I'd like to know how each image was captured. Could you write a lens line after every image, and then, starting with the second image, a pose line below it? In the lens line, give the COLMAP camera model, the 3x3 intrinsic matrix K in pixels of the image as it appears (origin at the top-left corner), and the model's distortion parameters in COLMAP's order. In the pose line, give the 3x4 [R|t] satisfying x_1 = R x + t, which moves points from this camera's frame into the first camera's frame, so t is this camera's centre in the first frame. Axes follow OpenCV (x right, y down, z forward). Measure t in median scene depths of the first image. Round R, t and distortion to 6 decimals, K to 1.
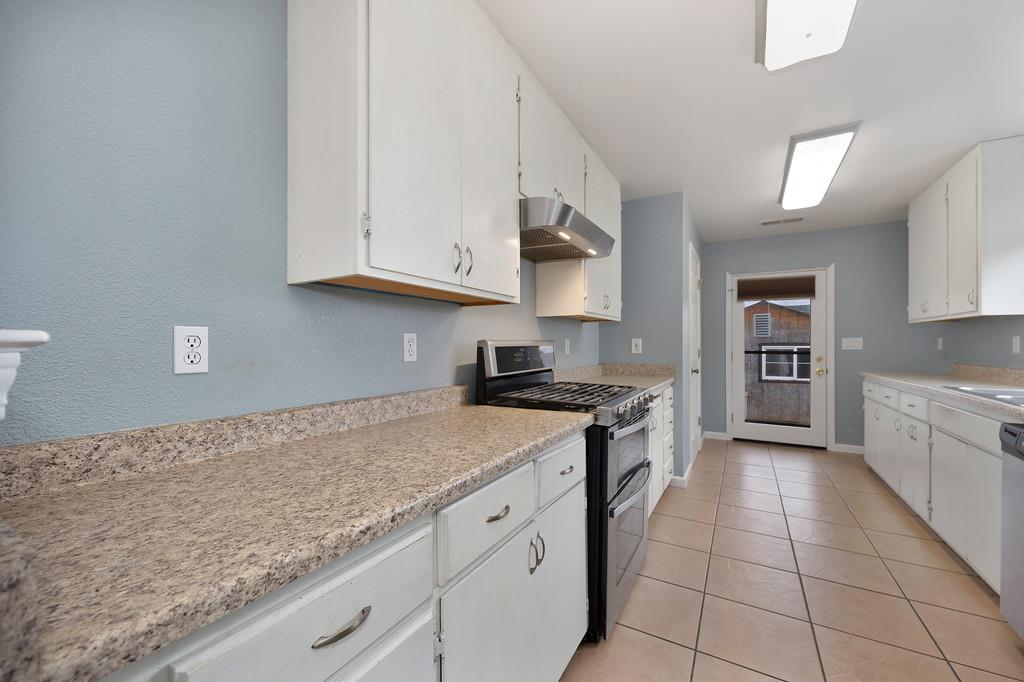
lens RADIAL K [[403.5, 0, 511.8], [0, 403.5, 345.0], [0, 0, 1]] dist [-0.001627, 0.000076]
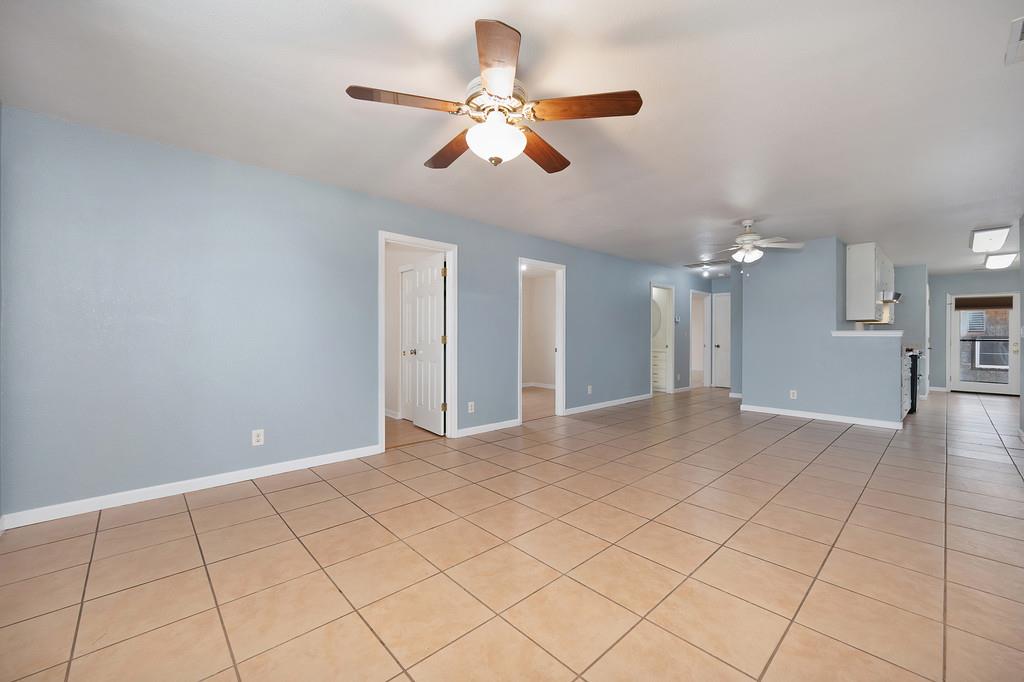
lens RADIAL K [[403.5, 0, 511.8], [0, 403.5, 345.0], [0, 0, 1]] dist [-0.001627, 0.000076]
pose [[0.953983, 0.004599, -0.299824, -0.817084], [-0.001330, 0.999937, 0.011103, 0.023149], [0.299856, -0.010193, 0.953930, -1.353371]]
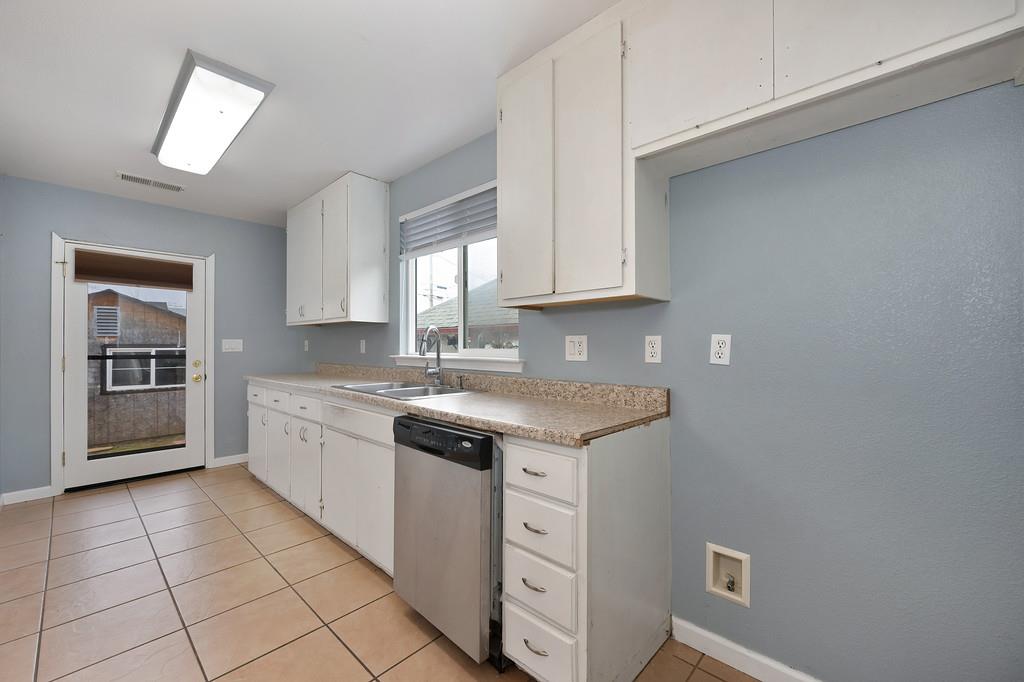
lens RADIAL K [[412.1, 0, 515.9], [0, 412.1, 343.4], [0, 0, 1]] dist [-0.001137, -0.000329]
pose [[0.222446, 0.007191, 0.974918, 0.070816], [0.000779, 0.999971, -0.007553, -0.000259], [-0.974945, 0.002440, 0.222434, 0.161469]]
